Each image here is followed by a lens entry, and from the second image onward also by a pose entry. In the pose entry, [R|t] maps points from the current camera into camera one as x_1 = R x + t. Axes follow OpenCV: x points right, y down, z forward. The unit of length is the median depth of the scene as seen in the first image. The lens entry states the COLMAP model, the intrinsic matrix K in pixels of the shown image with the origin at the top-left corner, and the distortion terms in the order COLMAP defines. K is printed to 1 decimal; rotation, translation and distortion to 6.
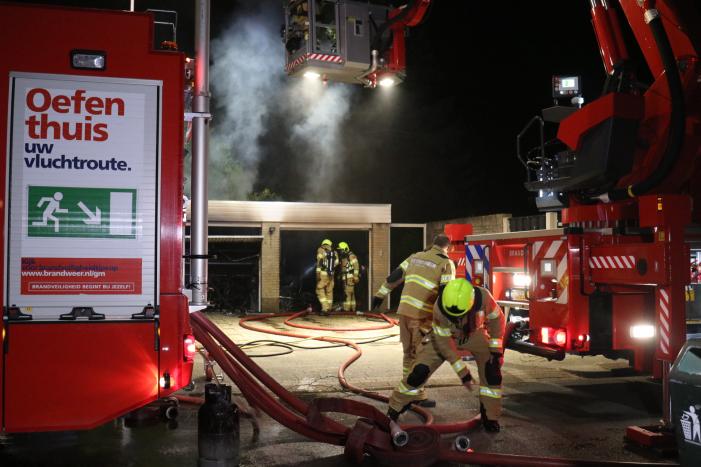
lens RADIAL K [[778.4, 0, 346.8], [0, 778.4, 234.6], [0, 0, 1]] dist [-0.088446, 0.000000]
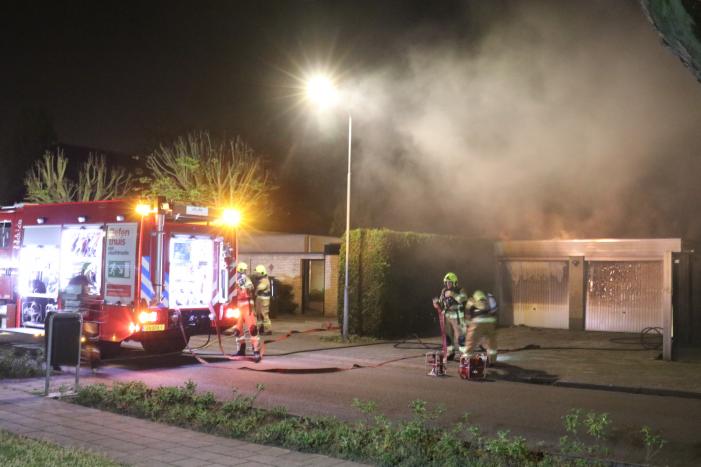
lens RADIAL K [[778.4, 0, 346.8], [0, 778.4, 228.5], [0, 0, 1]] dist [-0.088446, 0.000000]
pose [[0.617177, -0.032190, -0.786165, 1.257863], [0.006450, 0.999336, -0.035856, -0.036233], [0.786798, 0.017059, 0.616975, -0.075619]]
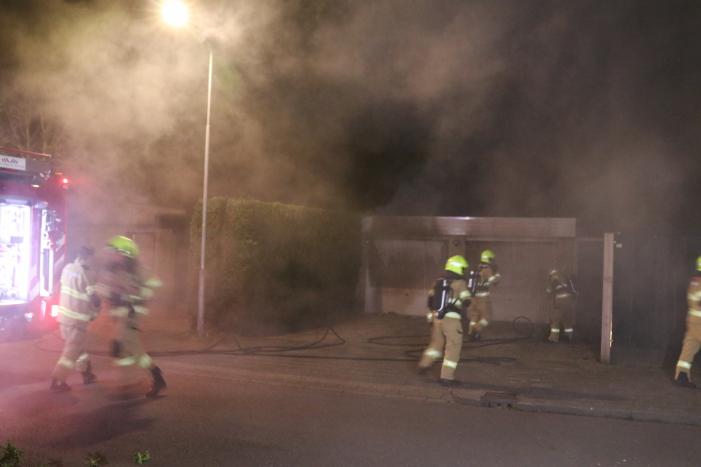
lens RADIAL K [[778.4, 0, 351.4], [0, 778.4, 233.7], [0, 0, 1]] dist [-0.088446, 0.000000]
pose [[0.799353, 0.012173, -0.600738, 0.855280], [-0.011913, 0.999919, 0.004410, -0.042552], [0.600743, 0.003631, 0.799434, 0.092883]]
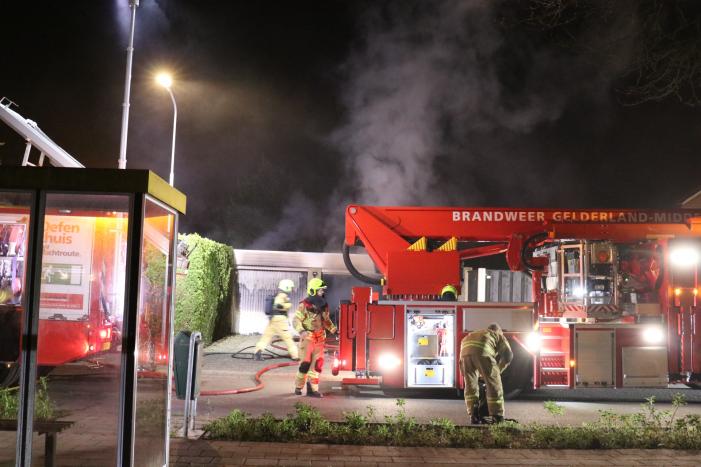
lens RADIAL K [[778.4, 0, 348.1], [0, 778.4, 233.9], [0, 0, 1]] dist [-0.088446, 0.000000]
pose [[0.971739, 0.016060, -0.235510, 0.528865], [-0.026948, 0.998708, -0.043087, -0.036586], [0.234514, 0.048216, 0.970916, -0.539472]]
